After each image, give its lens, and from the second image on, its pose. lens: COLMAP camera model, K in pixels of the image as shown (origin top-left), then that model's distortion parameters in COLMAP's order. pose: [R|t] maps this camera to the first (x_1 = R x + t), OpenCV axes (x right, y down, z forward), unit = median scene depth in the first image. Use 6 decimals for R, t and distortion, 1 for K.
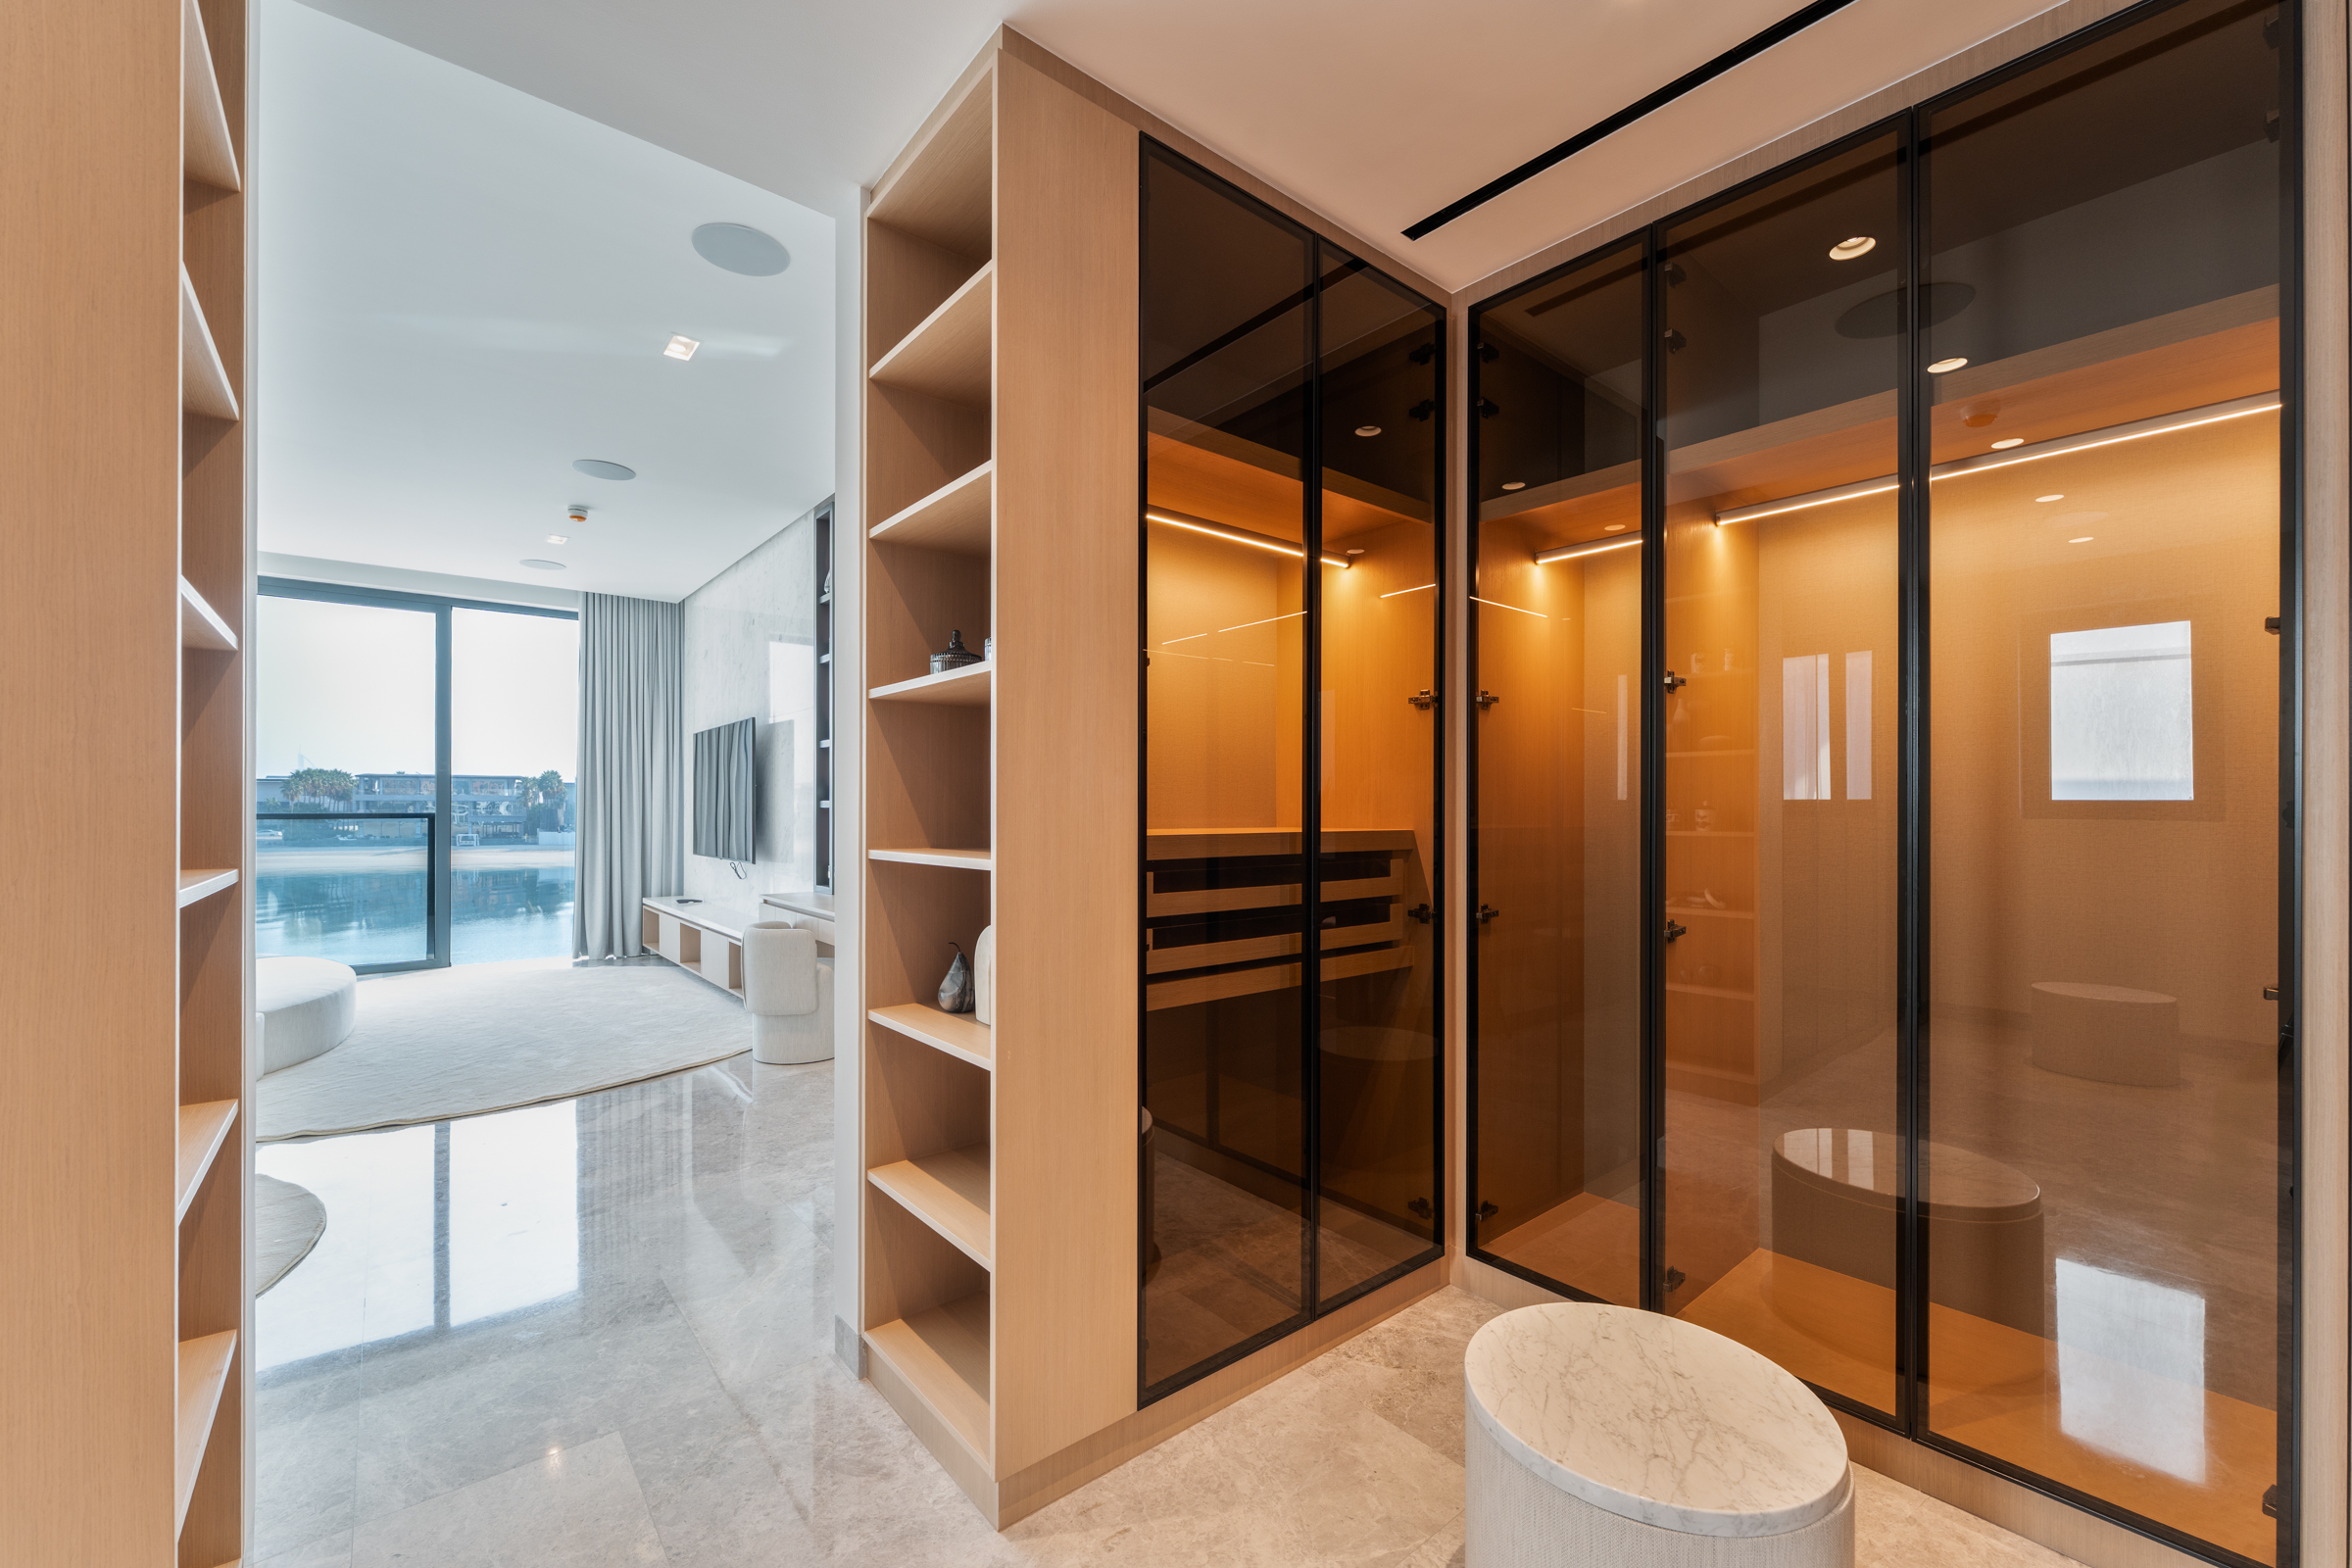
lens RADIAL K [[951.1, 0, 1172.4], [0, 951.1, 809.2], [0, 0, 1]] dist [0.002288, 0.000410]
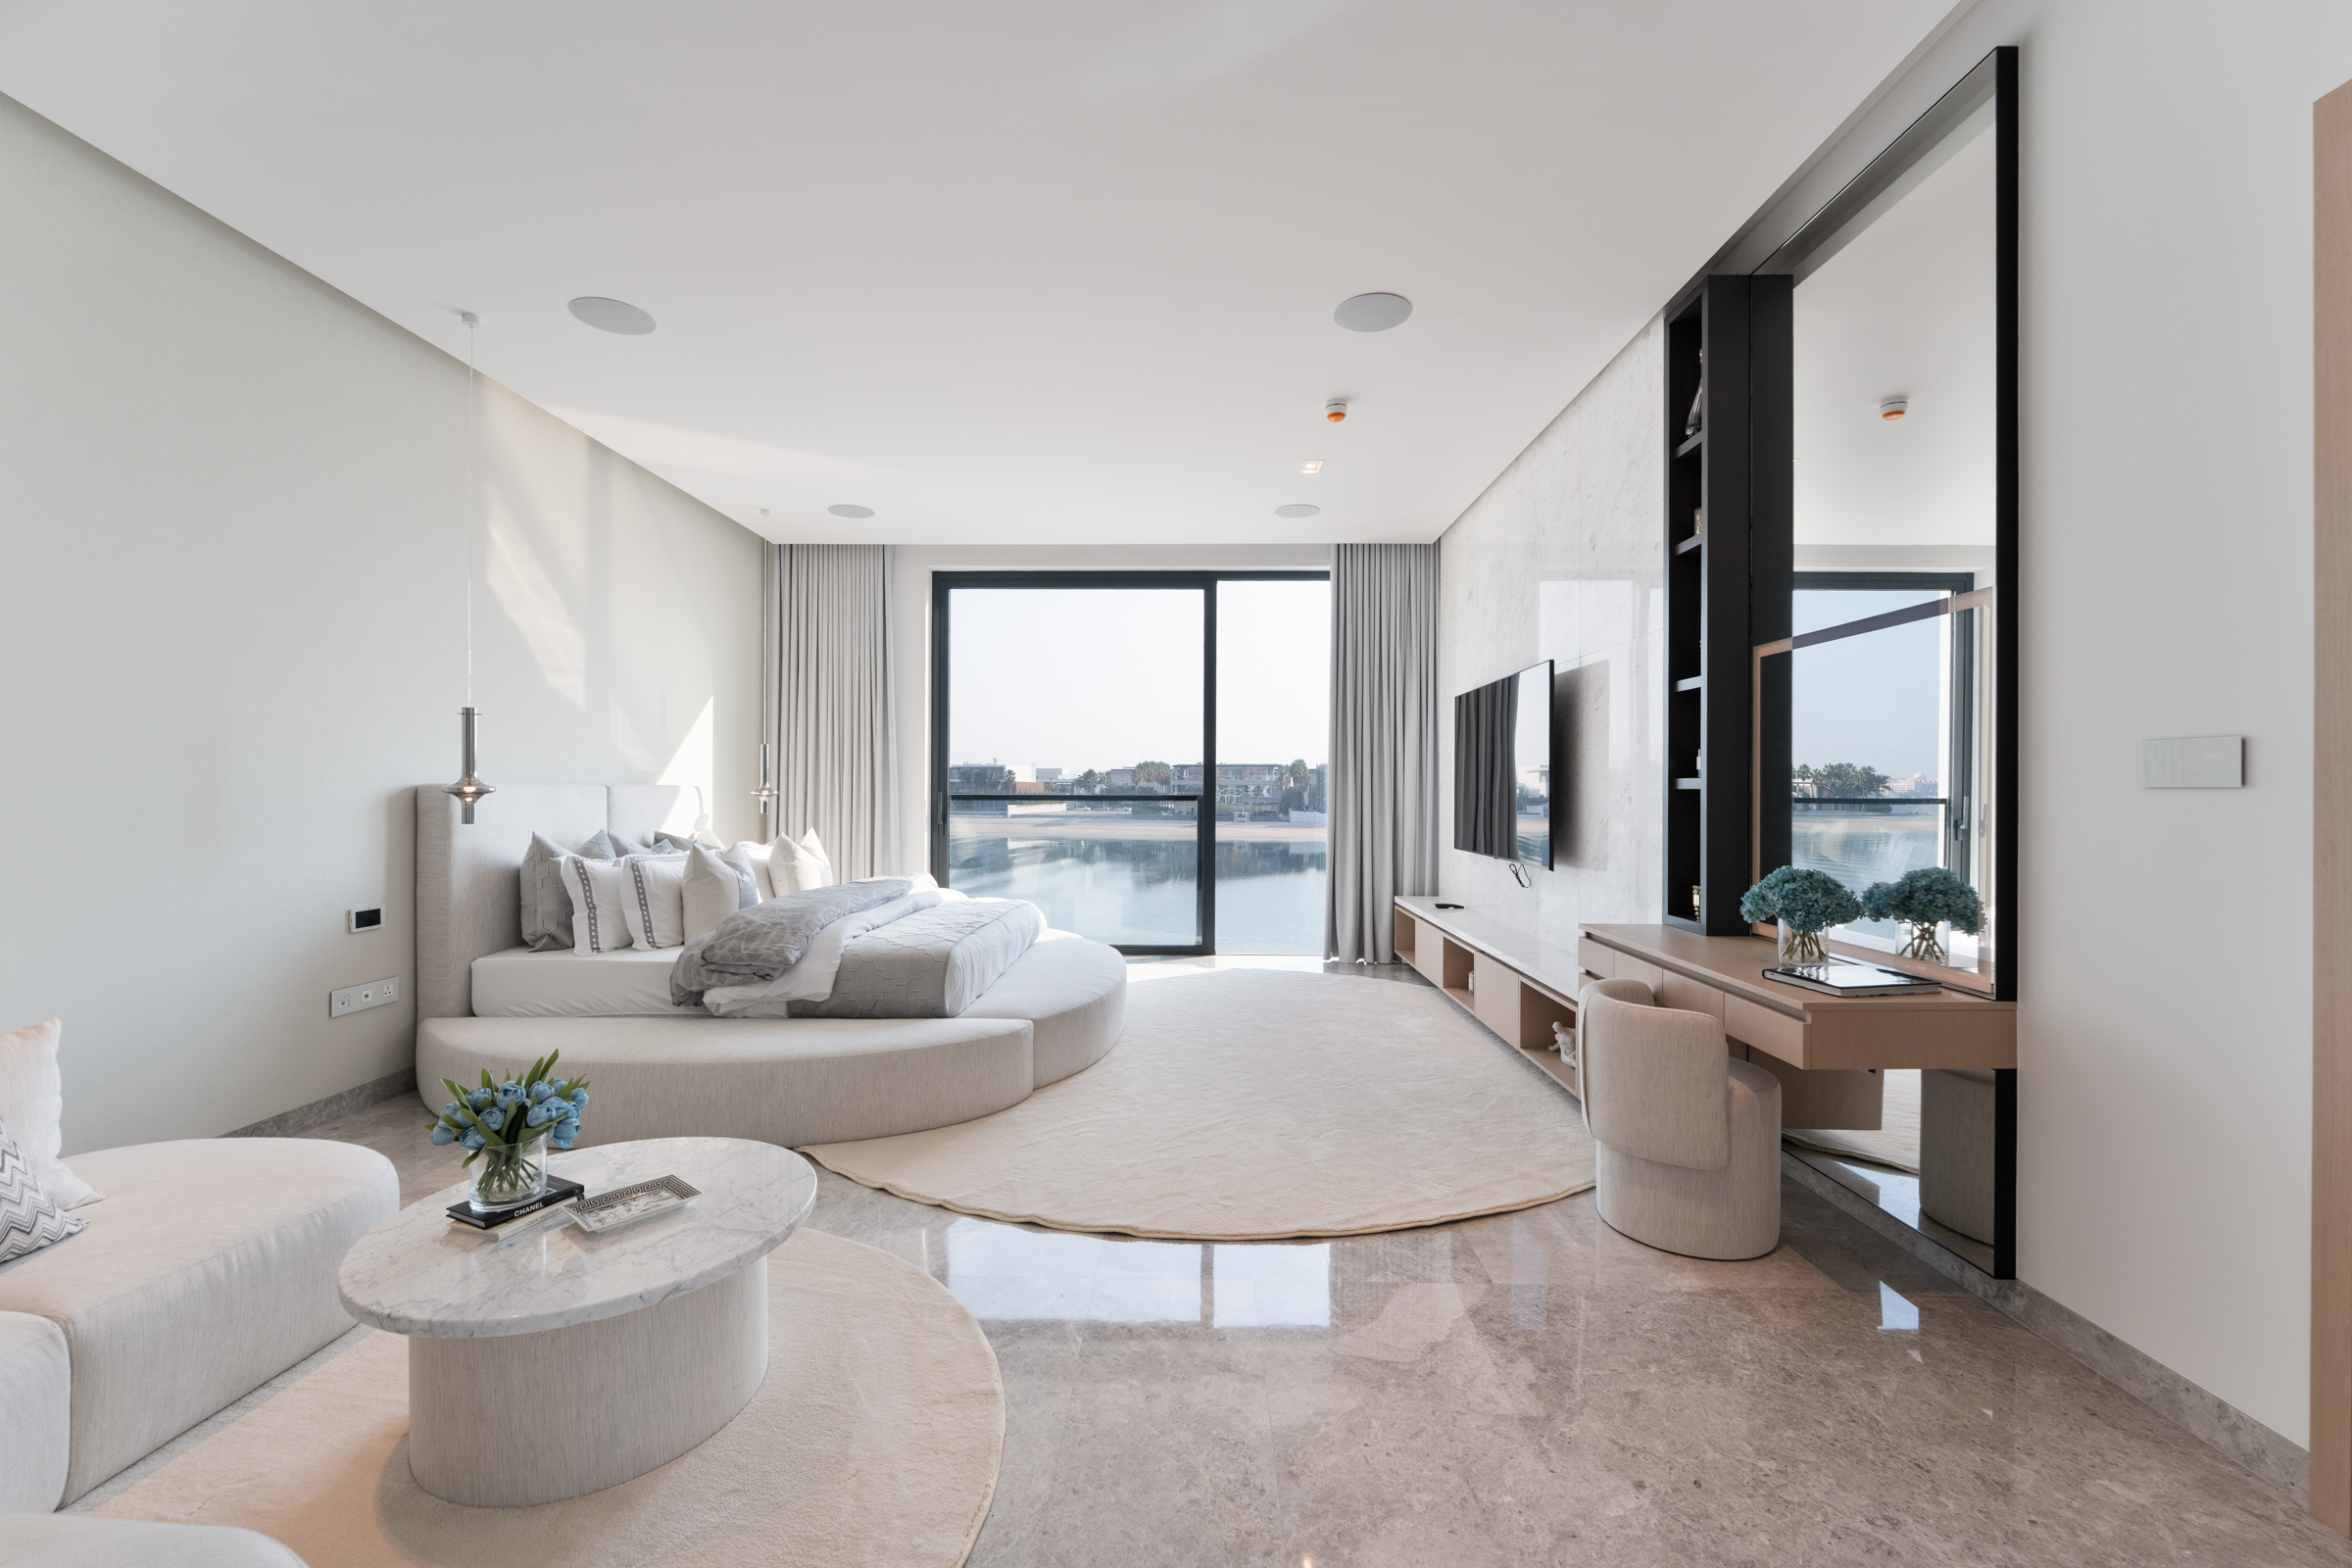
lens RADIAL K [[951.1, 0, 1176.2], [0, 951.1, 791.7], [0, 0, 1]] dist [0.002288, 0.000410]
pose [[0.760749, 0.000884, -0.649046, -0.158342], [-0.001198, 0.999999, -0.000043, 0.000422], [0.649046, 0.000810, 0.760749, 0.234517]]
